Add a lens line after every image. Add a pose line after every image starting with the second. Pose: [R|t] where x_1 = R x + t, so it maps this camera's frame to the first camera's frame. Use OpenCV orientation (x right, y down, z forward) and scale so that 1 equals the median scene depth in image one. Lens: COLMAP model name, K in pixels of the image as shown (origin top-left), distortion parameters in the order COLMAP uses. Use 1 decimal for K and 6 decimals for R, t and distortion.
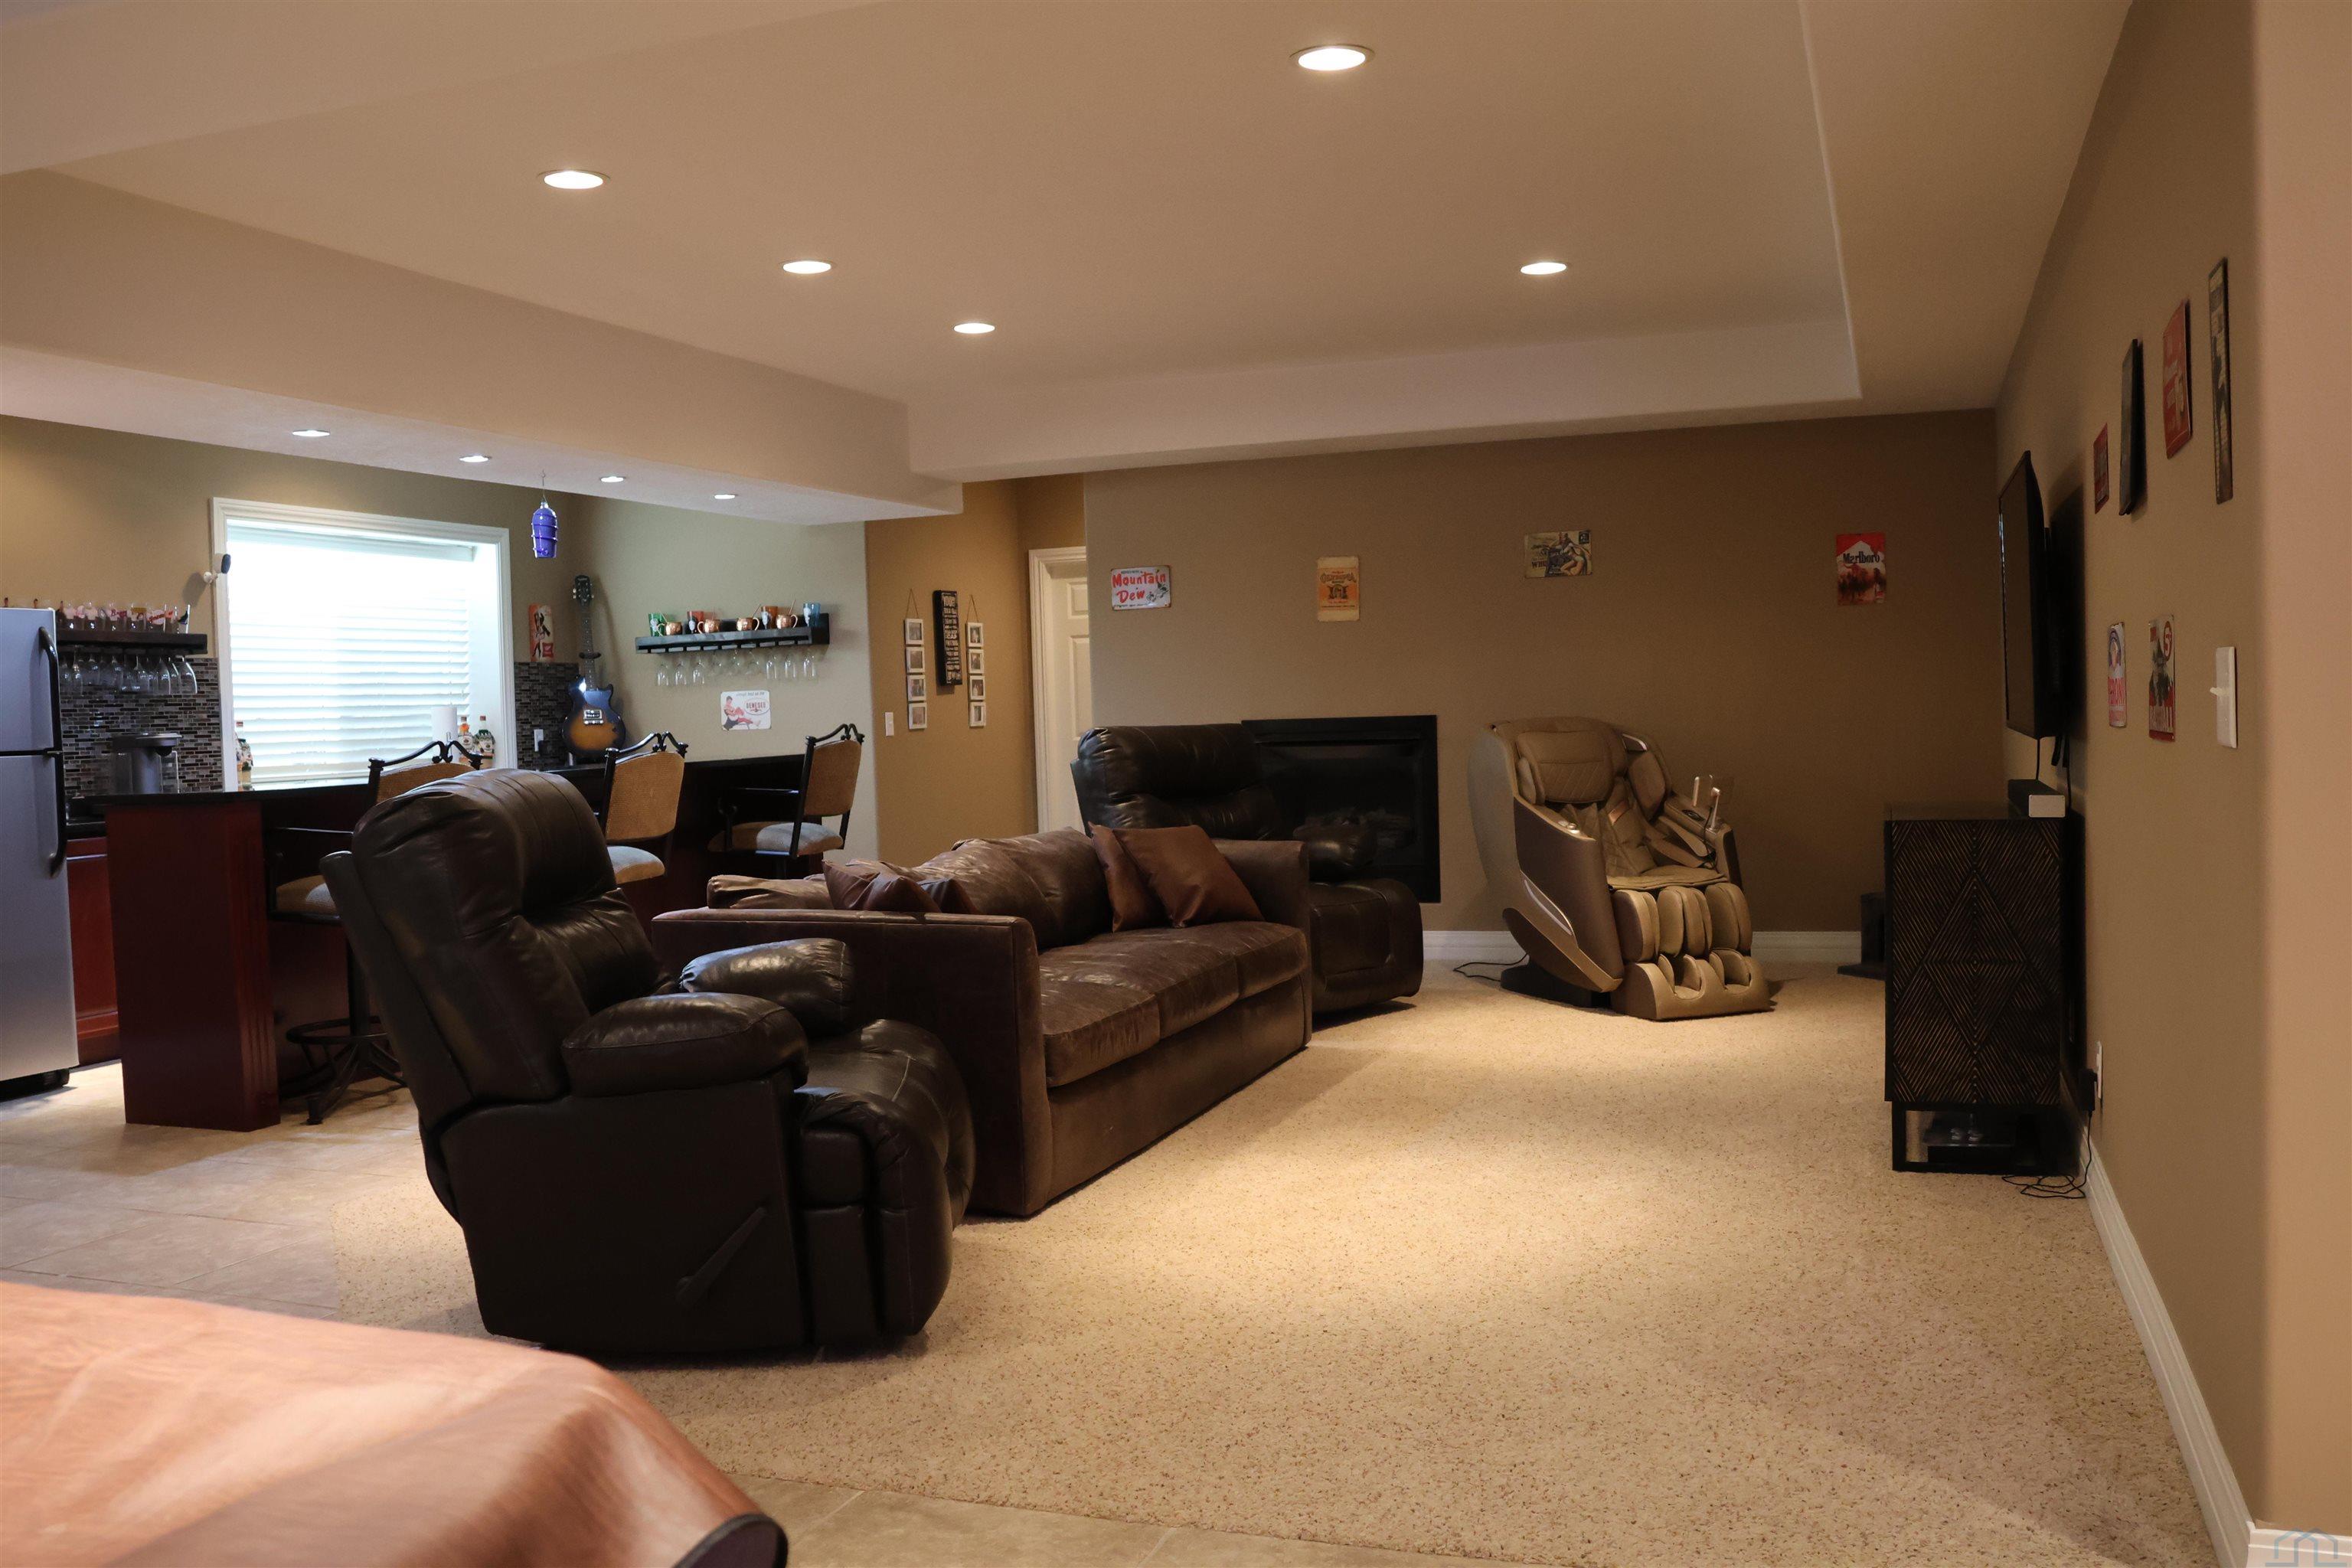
lens RADIAL K [[1985.6, 0, 1162.1], [0, 1985.6, 794.2], [0, 0, 1]] dist [-0.140287, 0.100354]
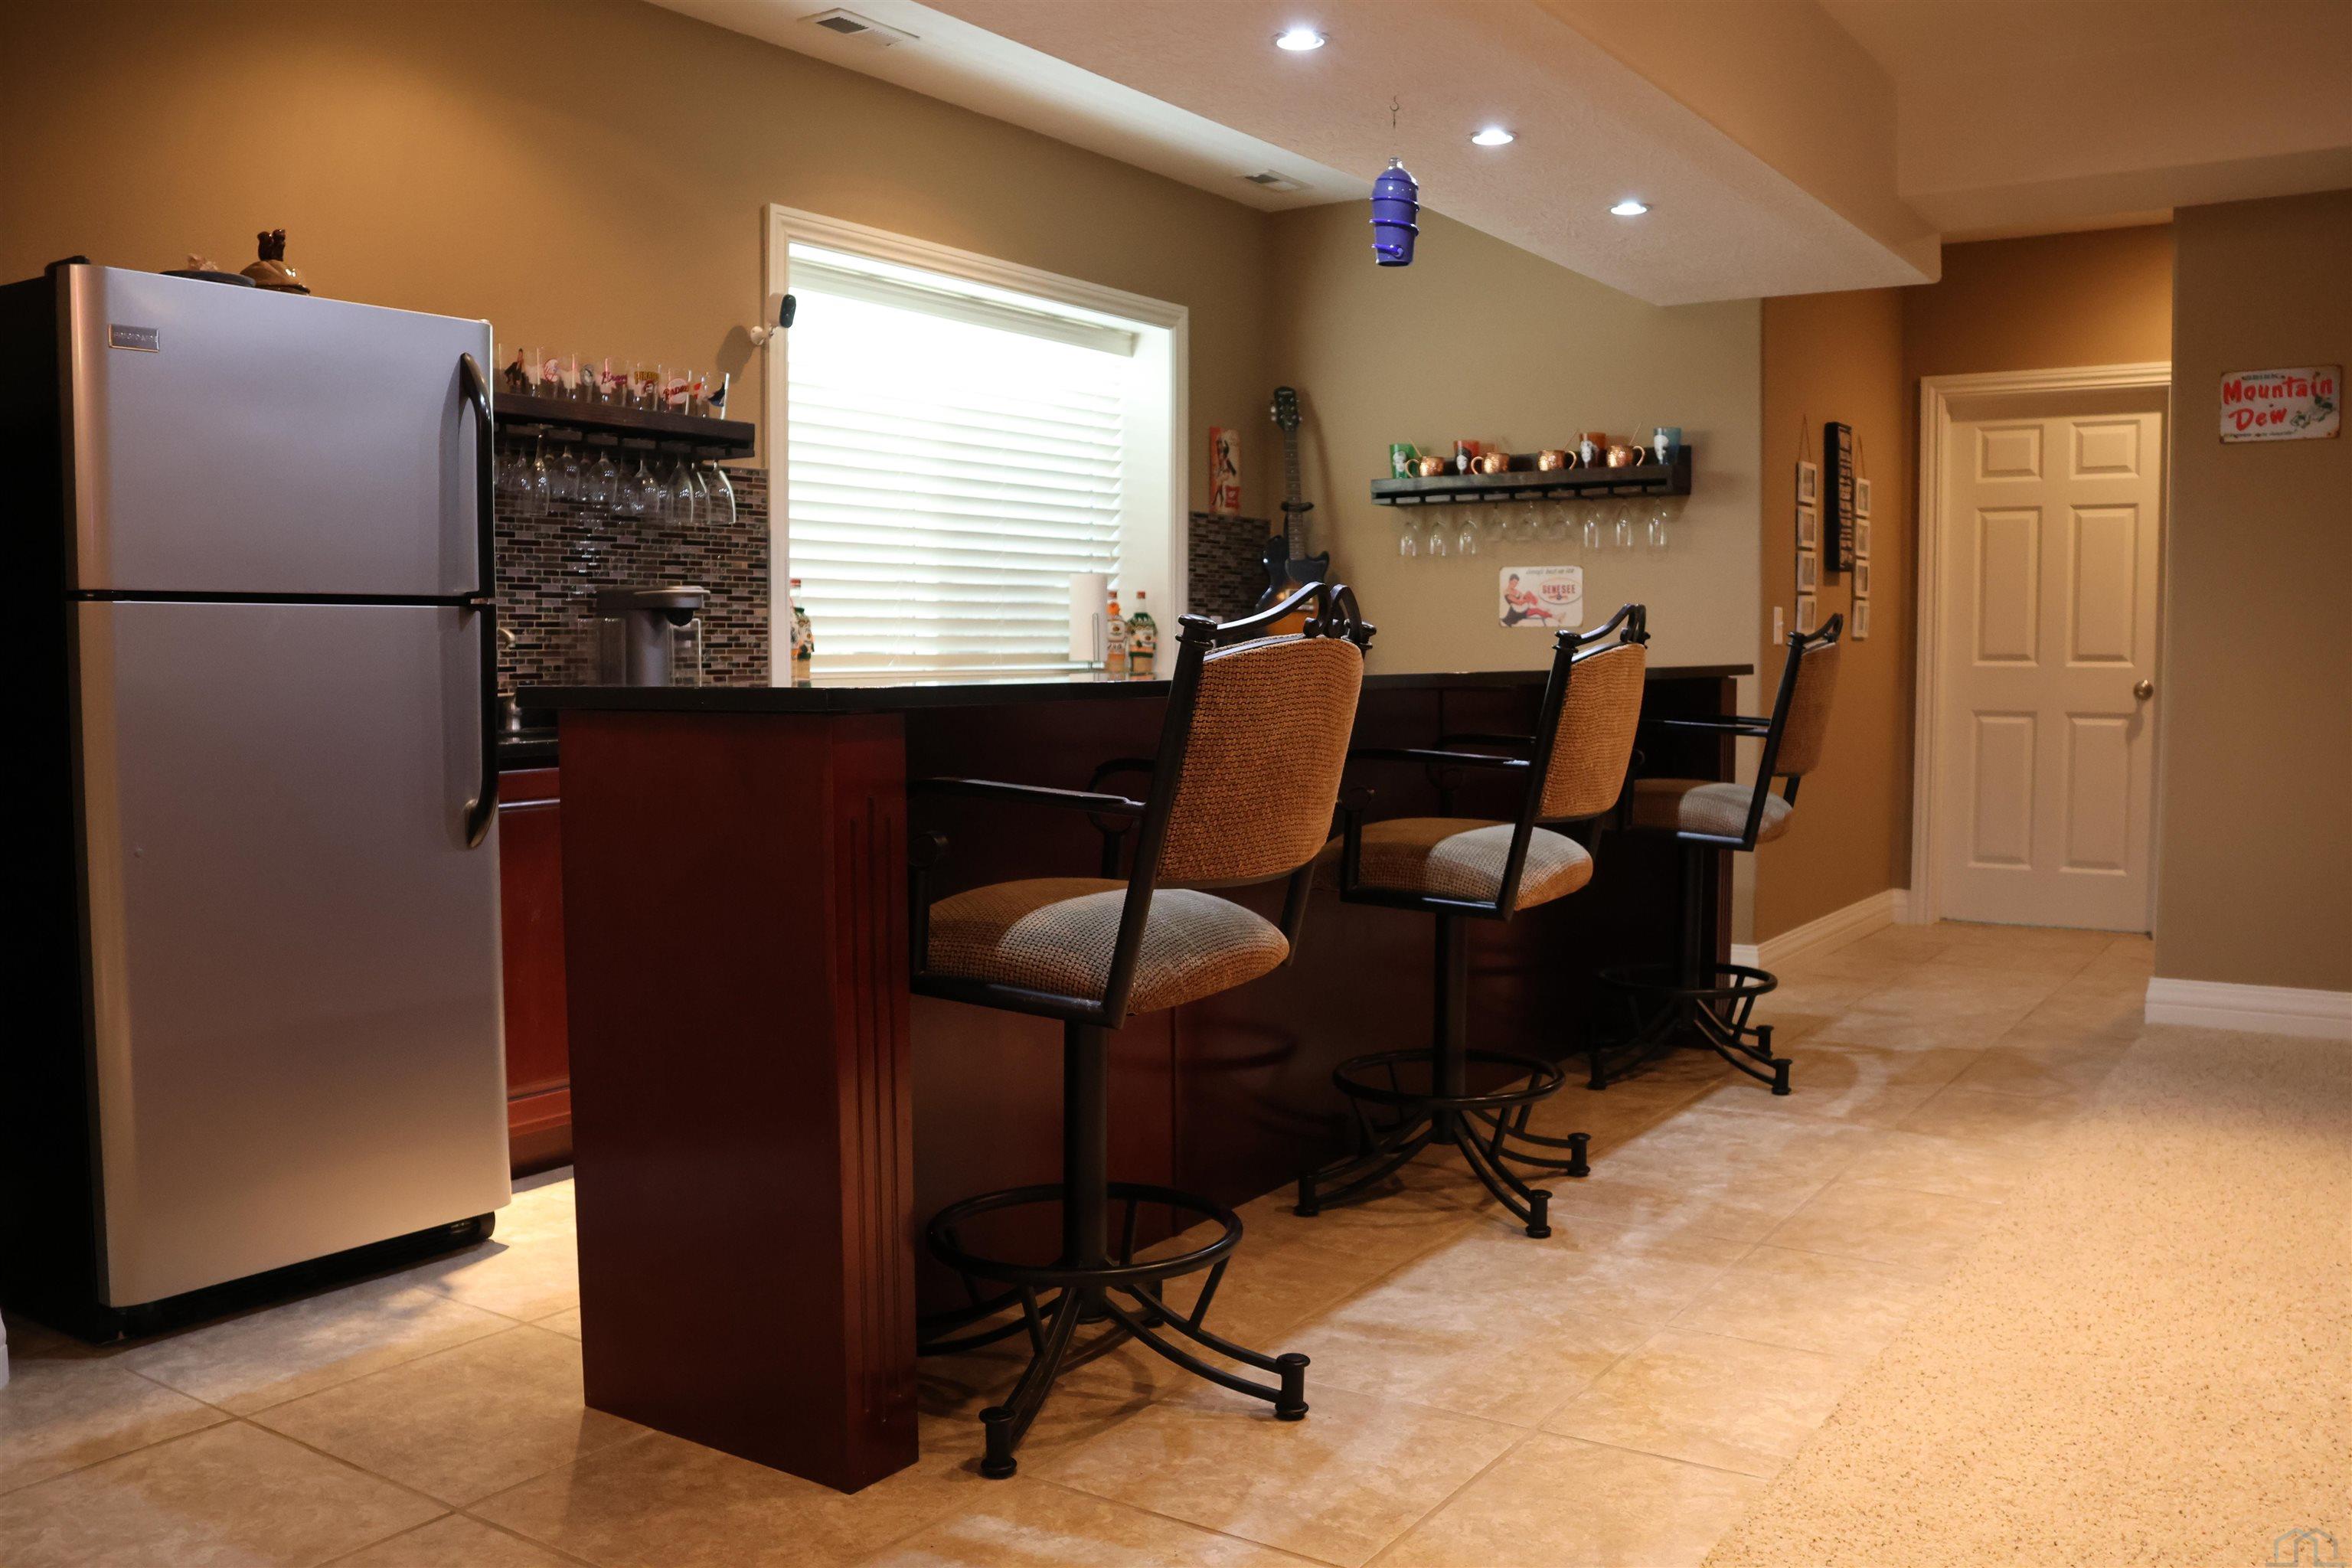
lens RADIAL K [[1985.6, 0, 1174.6], [0, 1985.6, 787.1], [0, 0, 1]] dist [-0.140287, 0.100354]
pose [[0.973893, 0.046196, -0.222258, -0.186478], [-0.039219, 0.998592, 0.035707, 0.001213], [0.223595, -0.026059, 0.974334, 0.354388]]
